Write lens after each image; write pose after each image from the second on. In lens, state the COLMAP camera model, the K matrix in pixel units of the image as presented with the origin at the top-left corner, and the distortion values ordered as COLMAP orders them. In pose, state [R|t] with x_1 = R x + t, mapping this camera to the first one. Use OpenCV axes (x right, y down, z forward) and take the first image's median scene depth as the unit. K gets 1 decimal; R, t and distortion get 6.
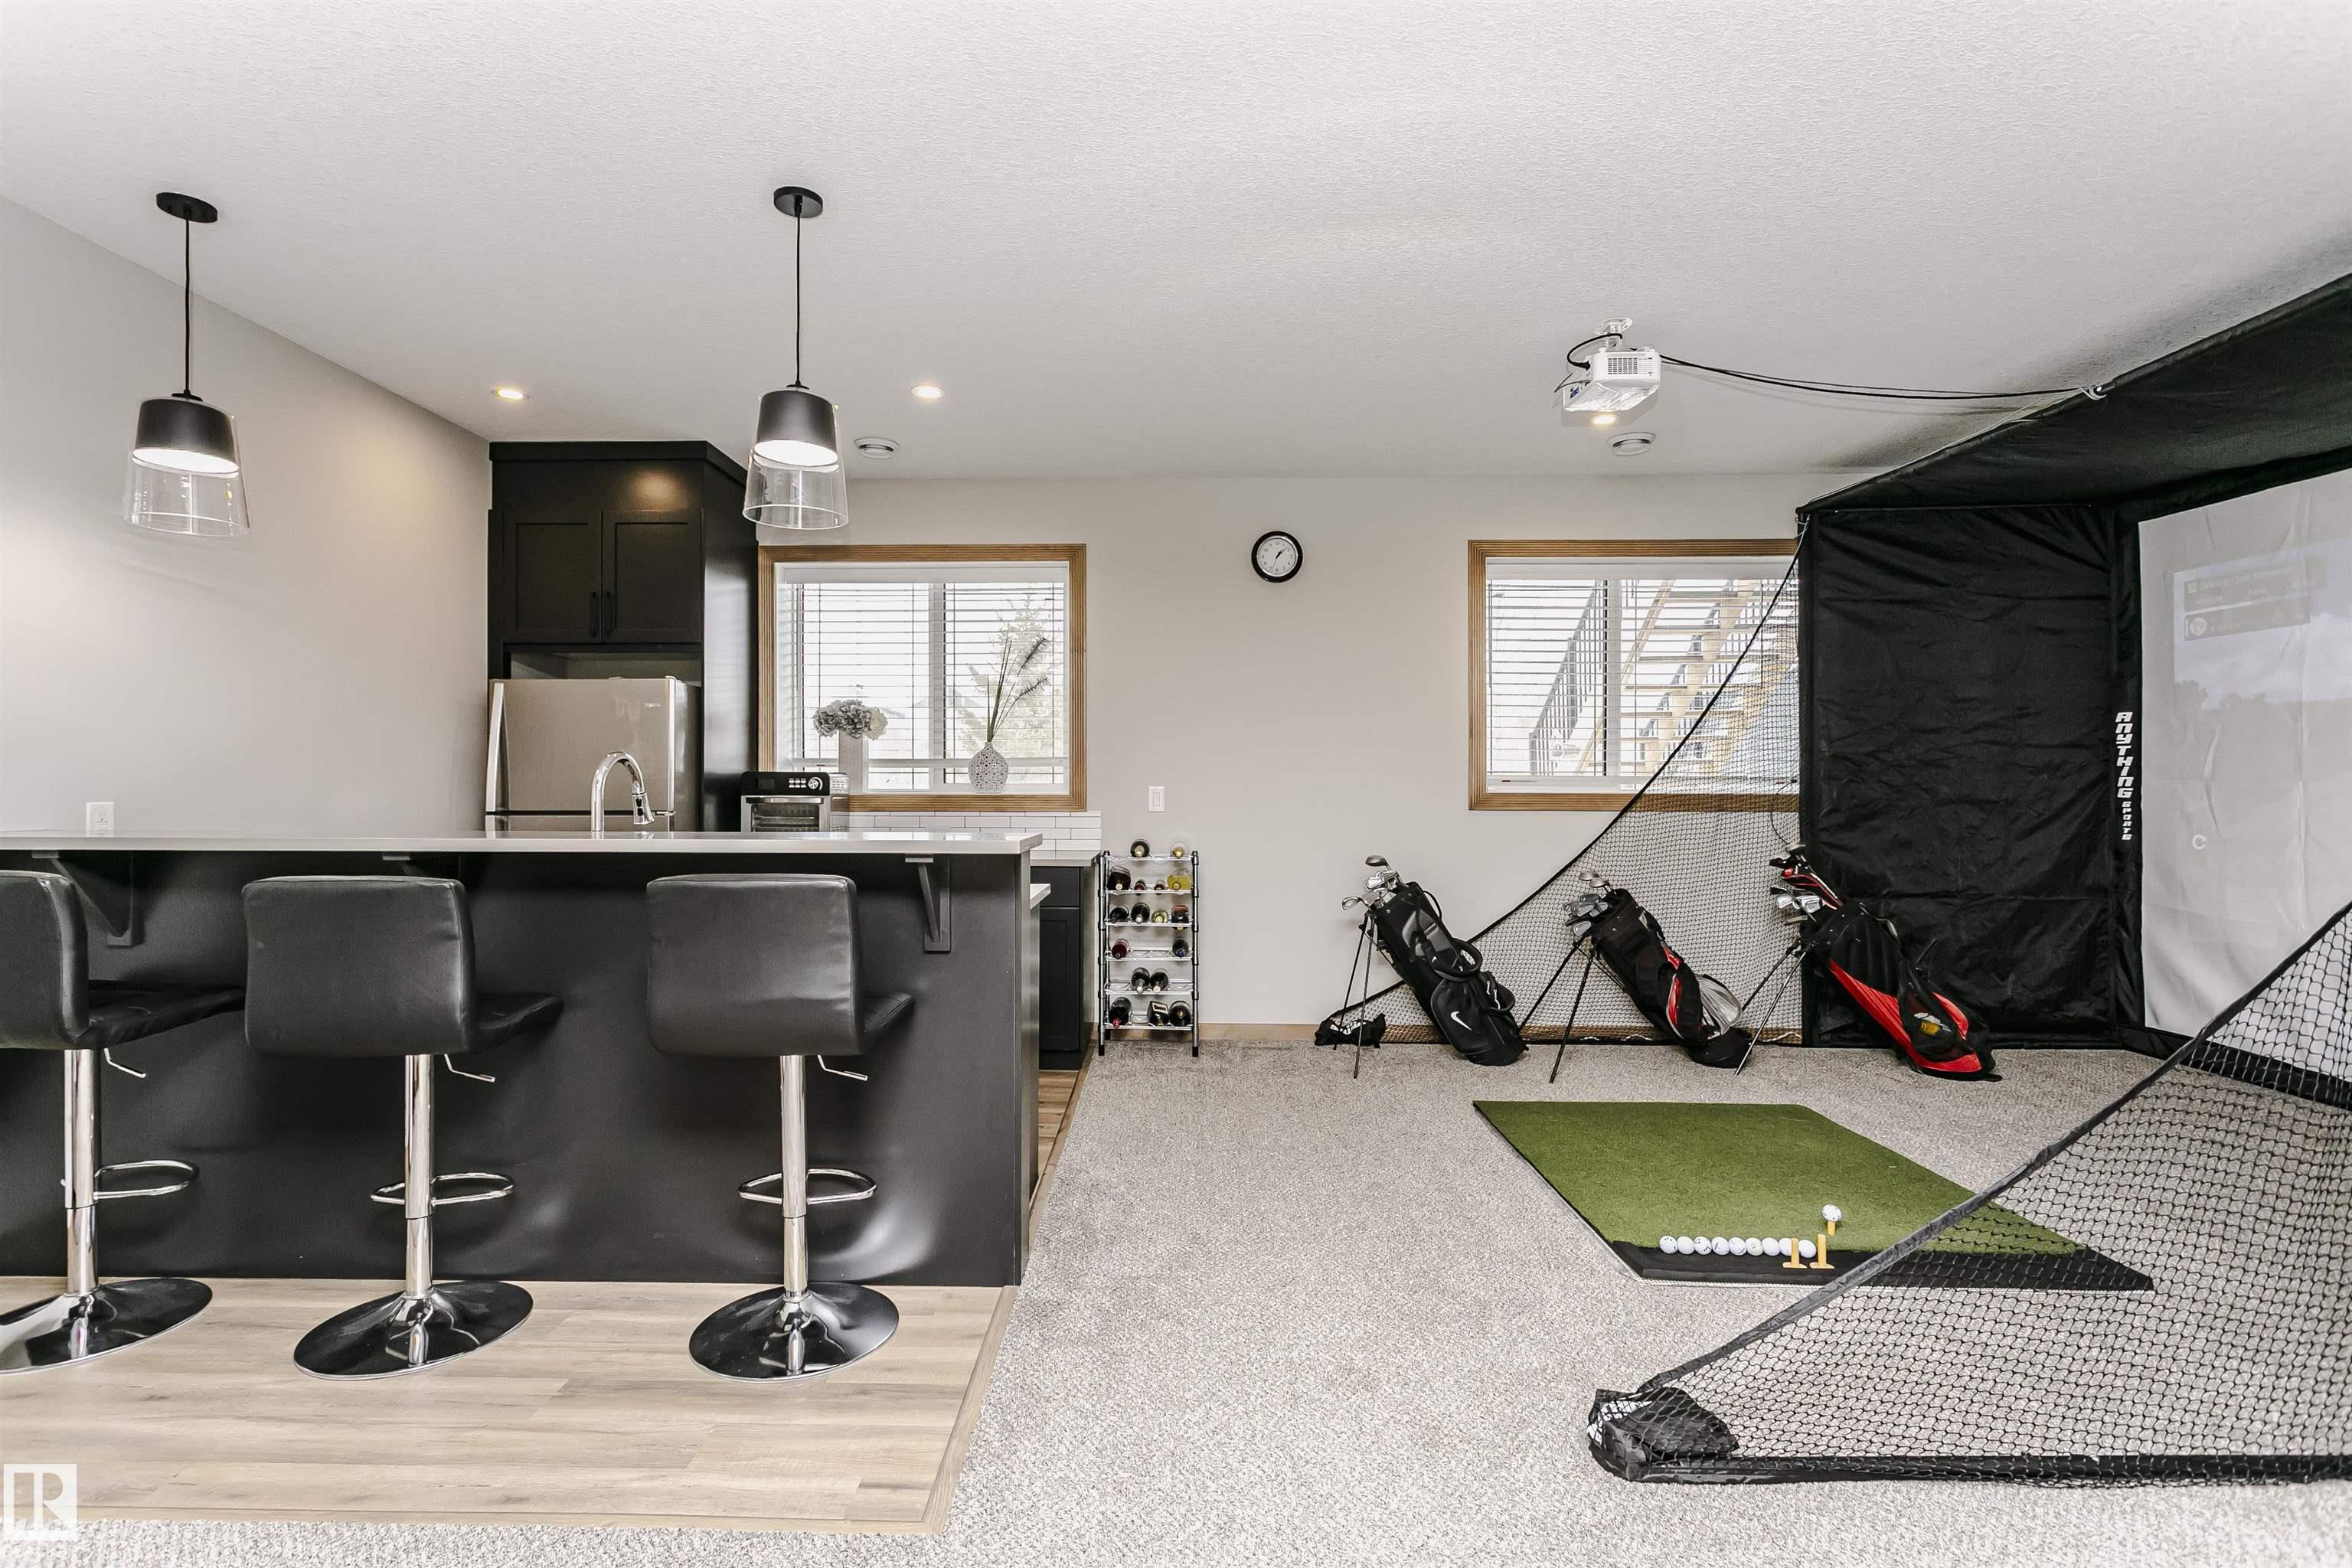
lens RADIAL K [[1123.6, 0, 1152.8], [0, 1123.6, 779.1], [0, 0, 1]] dist [0.003332, 0.000751]
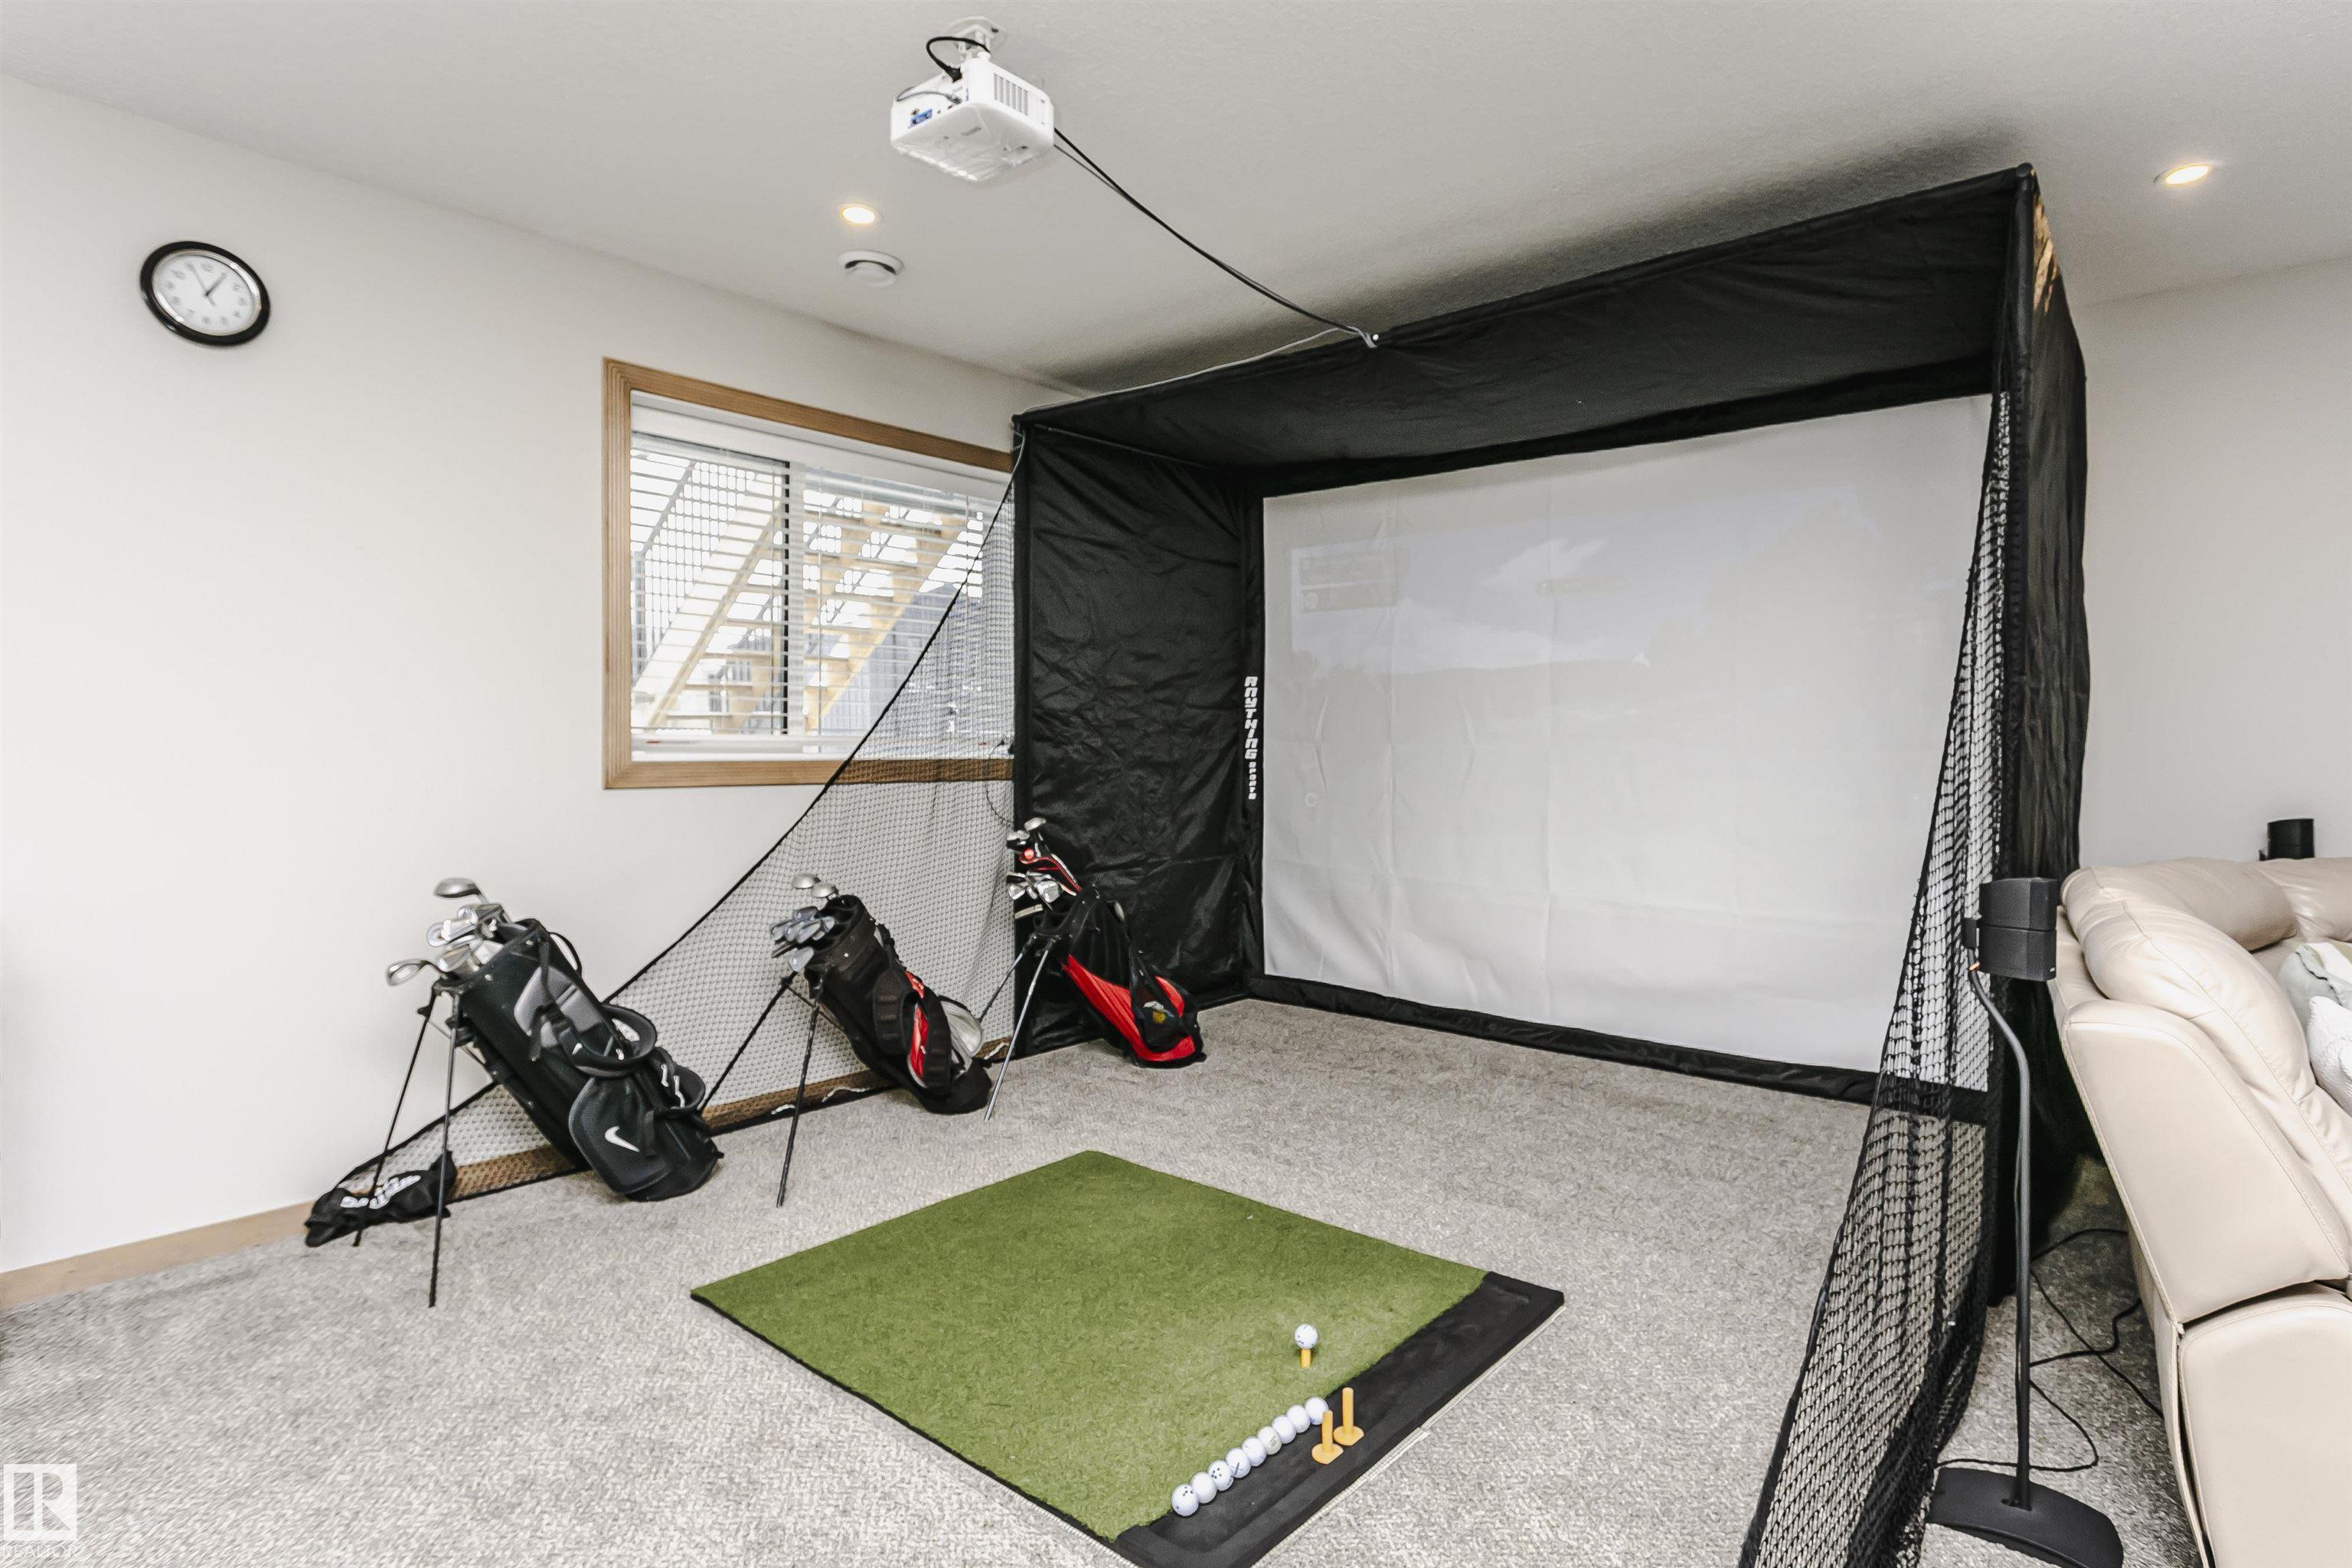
lens RADIAL K [[1170.0, 0, 1184.4], [0, 1170.0, 747.6], [0, 0, 1]] dist [0.000759, 0.000362]
pose [[0.626981, -0.004068, 0.779024, -0.025652], [-0.005550, 0.999938, 0.009688, -0.004066], [-0.779015, -0.010398, 0.626919, 0.364945]]
